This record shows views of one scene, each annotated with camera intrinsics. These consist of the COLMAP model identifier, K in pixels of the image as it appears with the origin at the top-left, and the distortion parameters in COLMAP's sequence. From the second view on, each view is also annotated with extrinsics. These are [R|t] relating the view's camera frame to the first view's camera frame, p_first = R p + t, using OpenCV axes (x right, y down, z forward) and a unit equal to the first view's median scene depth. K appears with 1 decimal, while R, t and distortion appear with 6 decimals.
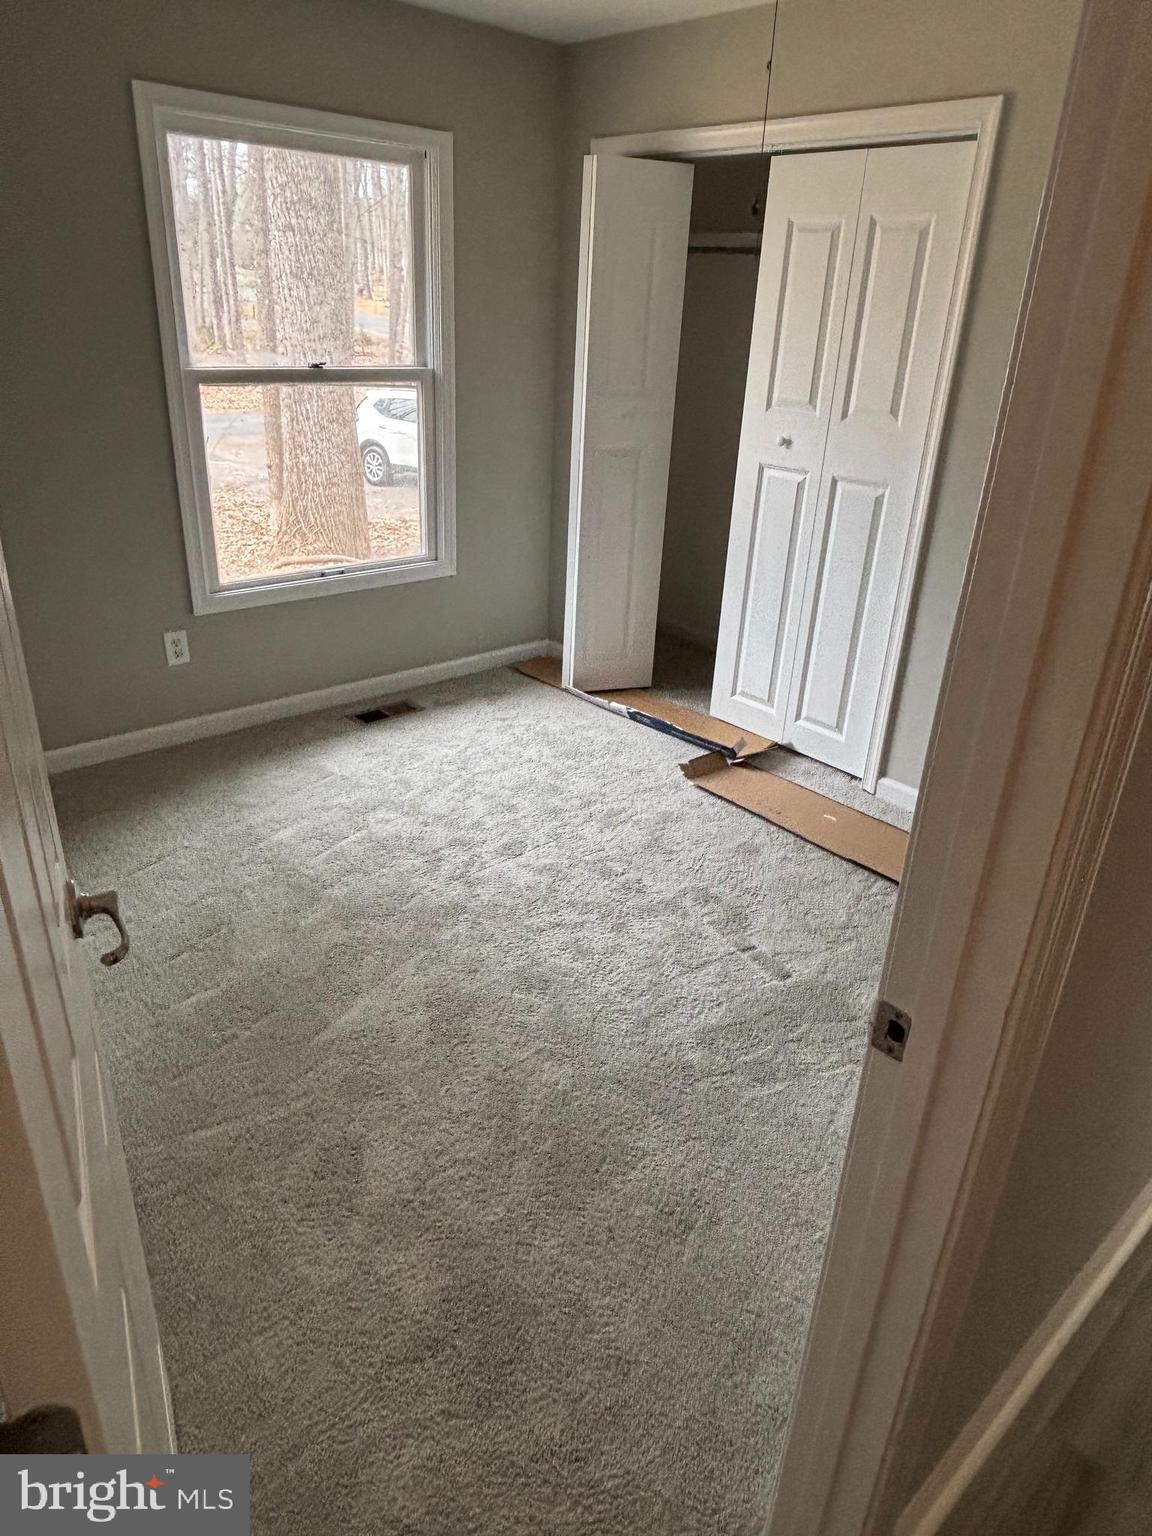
lens RADIAL K [[994.9, 0, 576.0], [0, 994.9, 768.0], [0, 0, 1]] dist [0.041162, -0.001645]
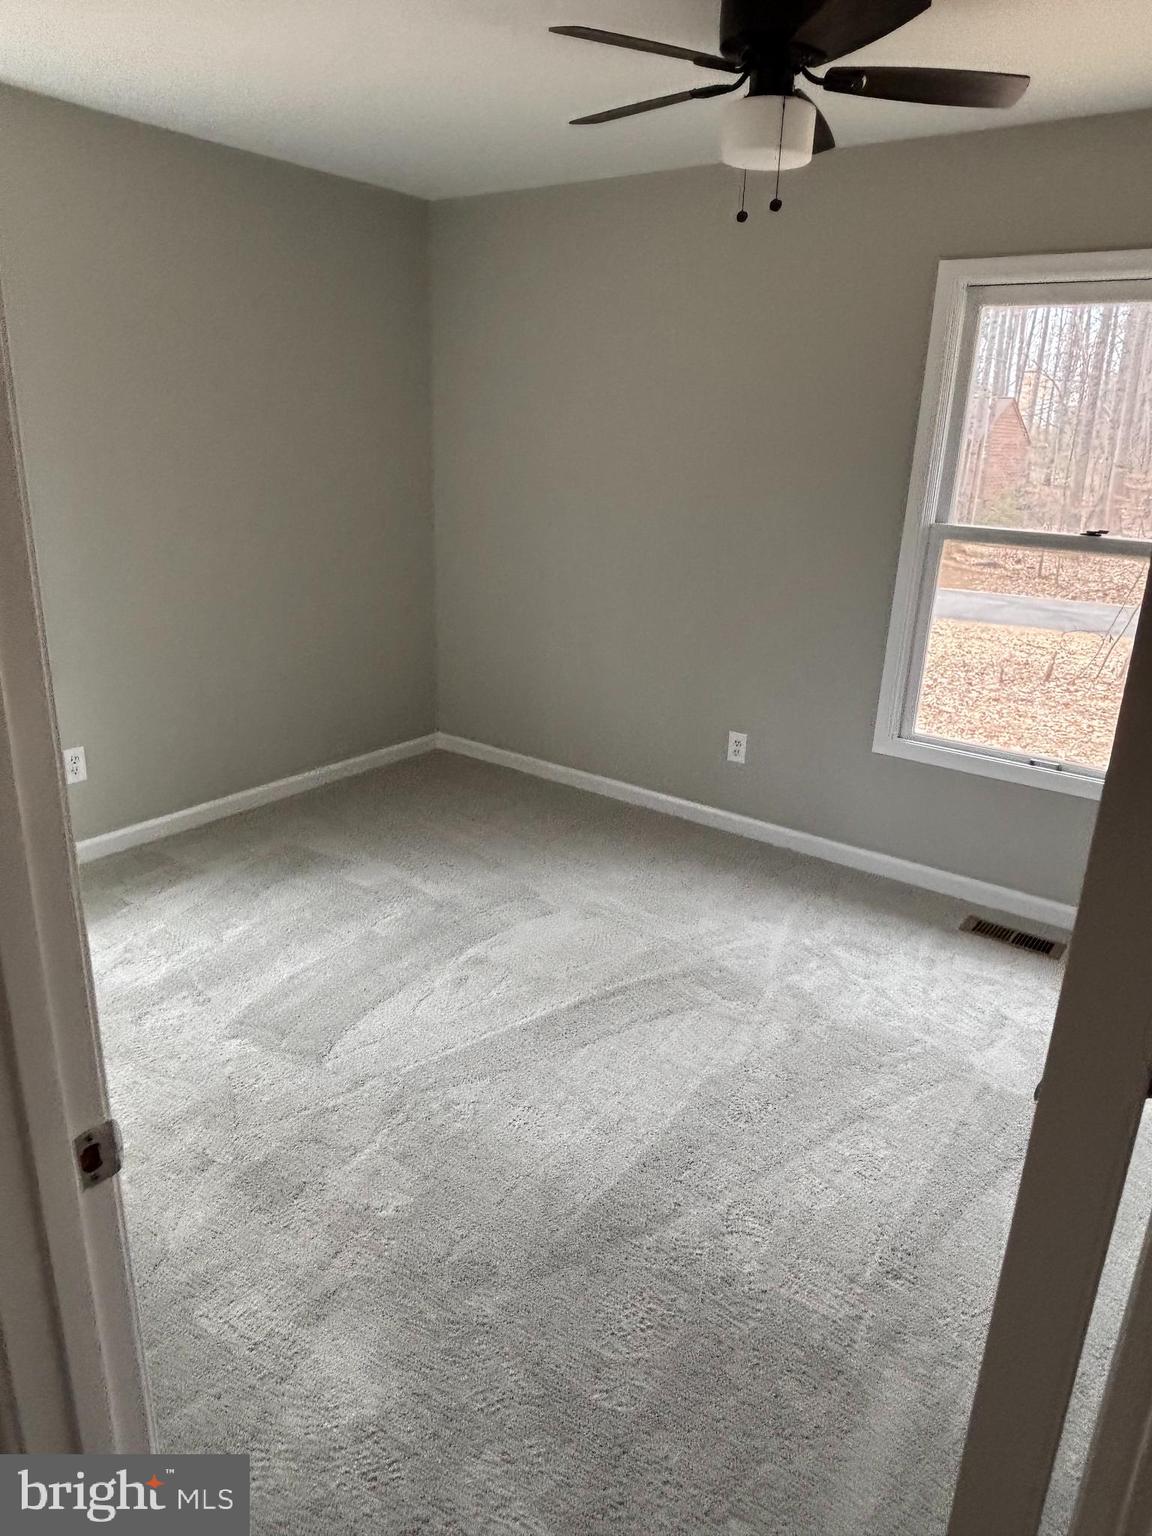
lens RADIAL K [[994.9, 0, 576.0], [0, 994.9, 768.0], [0, 0, 1]] dist [0.041162, -0.001645]
pose [[0.238173, 0.289957, -0.926930, 0.529468], [-0.447887, 0.879643, 0.160081, -0.177198], [0.861784, 0.377033, 0.339375, 0.434523]]
